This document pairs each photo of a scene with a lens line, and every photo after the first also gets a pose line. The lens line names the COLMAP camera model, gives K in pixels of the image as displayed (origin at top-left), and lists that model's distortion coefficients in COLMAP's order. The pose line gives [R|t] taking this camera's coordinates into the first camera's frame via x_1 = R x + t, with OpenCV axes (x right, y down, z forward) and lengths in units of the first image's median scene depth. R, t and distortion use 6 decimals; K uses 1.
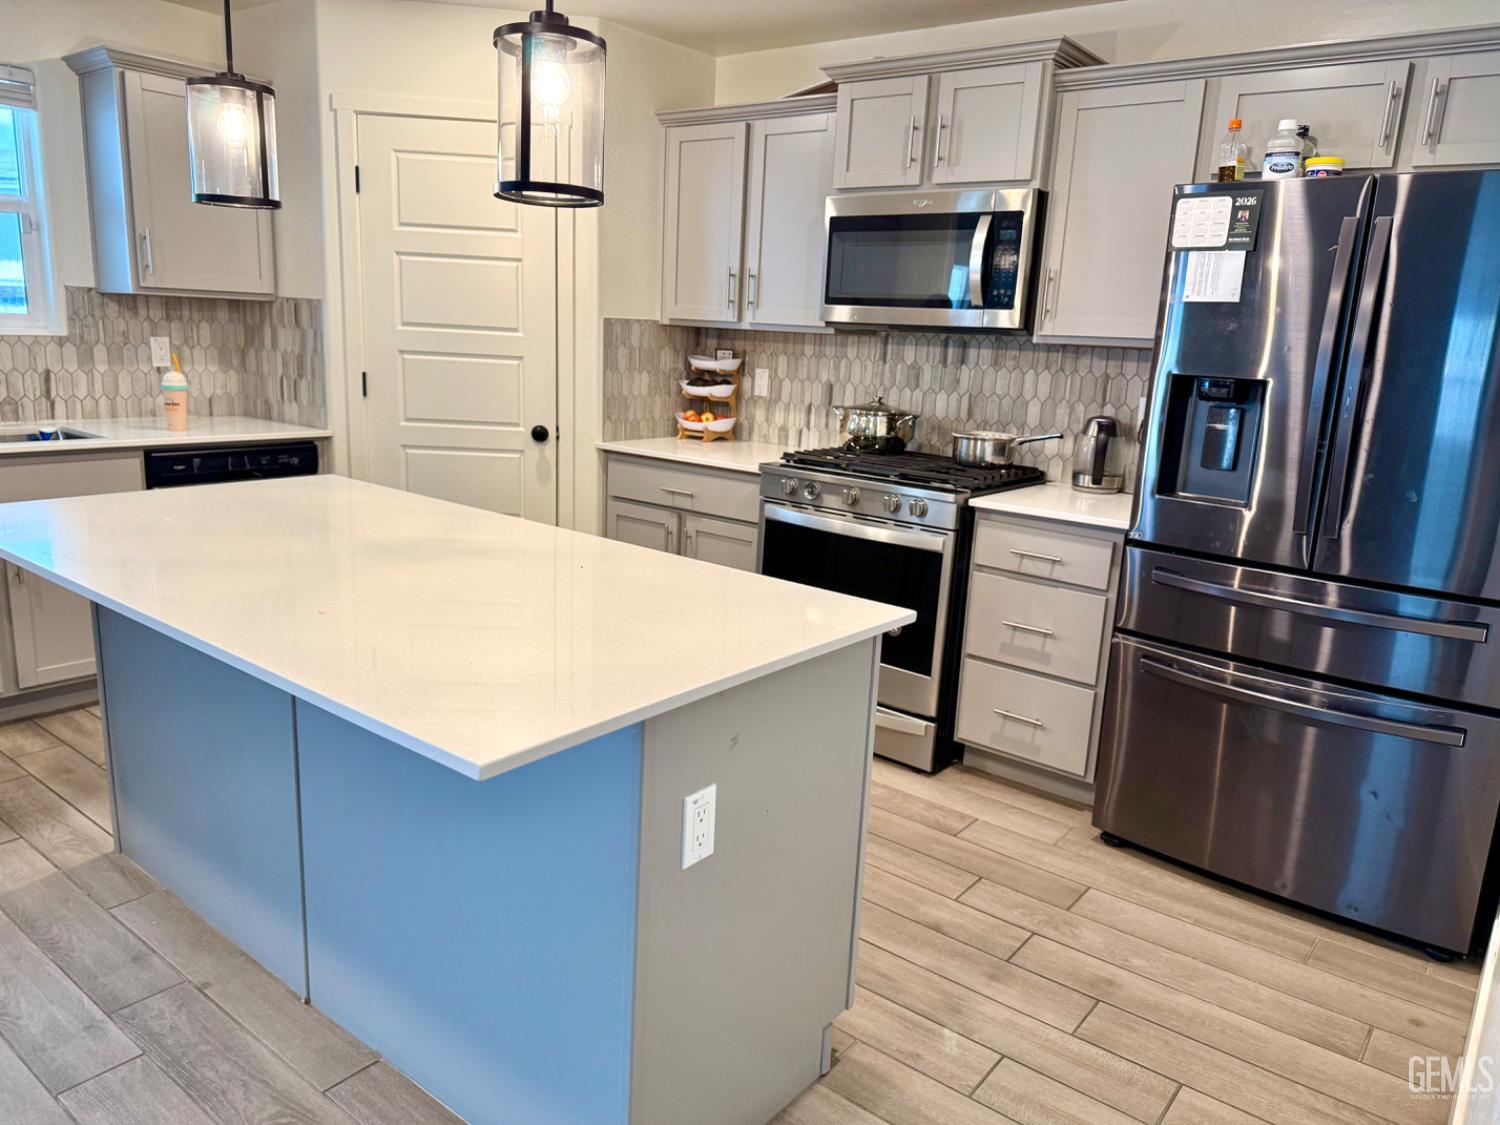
lens RADIAL K [[1077.4, 0, 750.0], [0, 1077.4, 562.5], [0, 0, 1]] dist [0.137994, -0.179268]
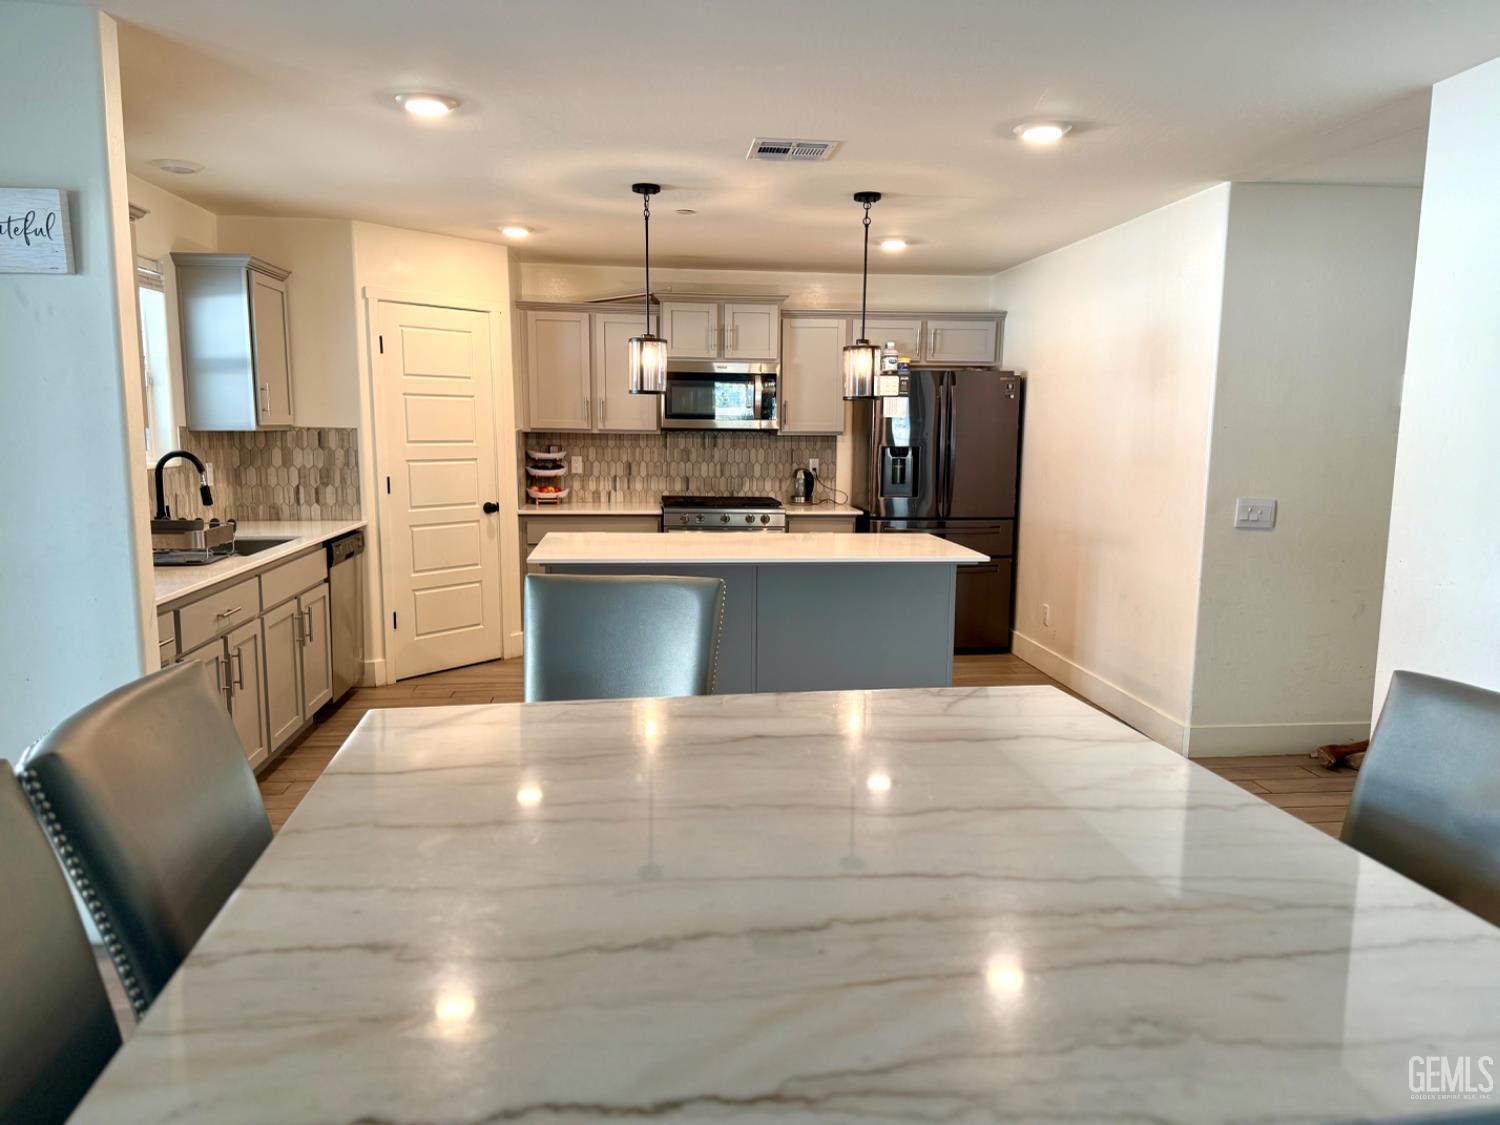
lens RADIAL K [[1052.7, 0, 750.0], [0, 1052.7, 562.5], [0, 0, 1]] dist [0.165894, -0.159534]
pose [[0.716793, -0.133621, 0.684364, -0.965342], [0.173469, 0.984782, 0.010588, 0.002000], [-0.675364, 0.111127, 0.729064, -0.310931]]
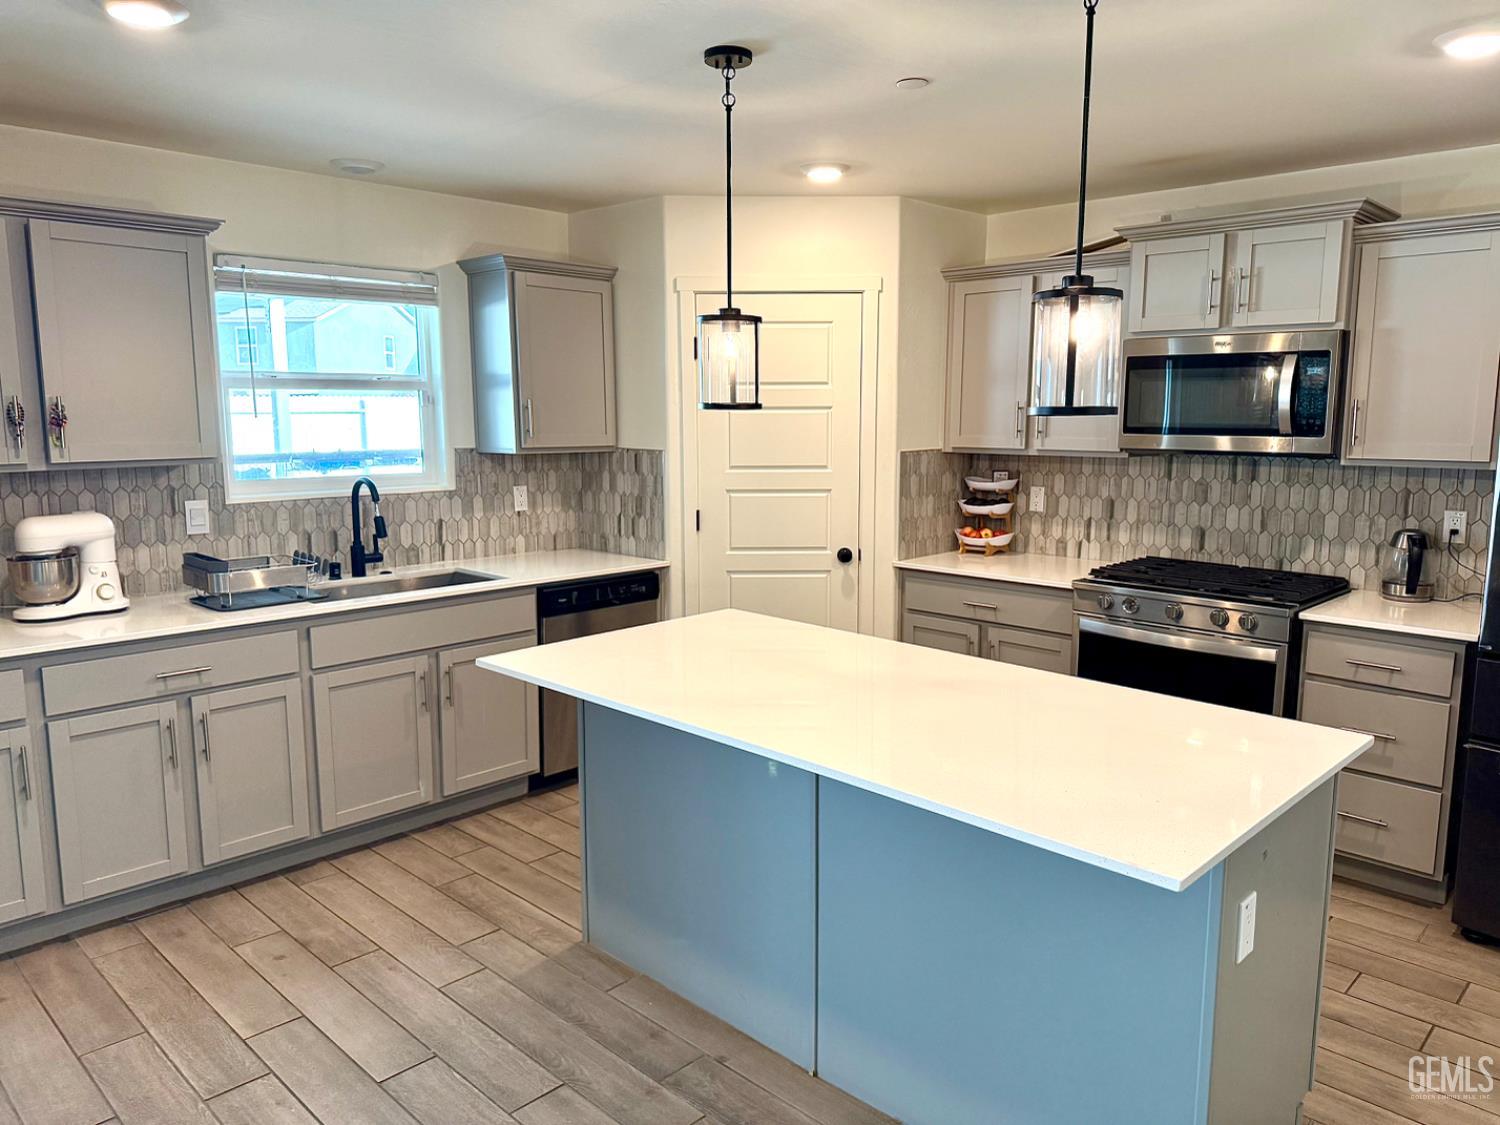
lens RADIAL K [[1077.4, 0, 750.0], [0, 1077.4, 562.5], [0, 0, 1]] dist [0.137994, -0.179268]
pose [[0.994614, -0.031838, -0.098639, -0.184602], [0.024630, 0.996995, -0.073450, -0.033380], [0.100681, 0.070625, 0.992409, -0.113031]]
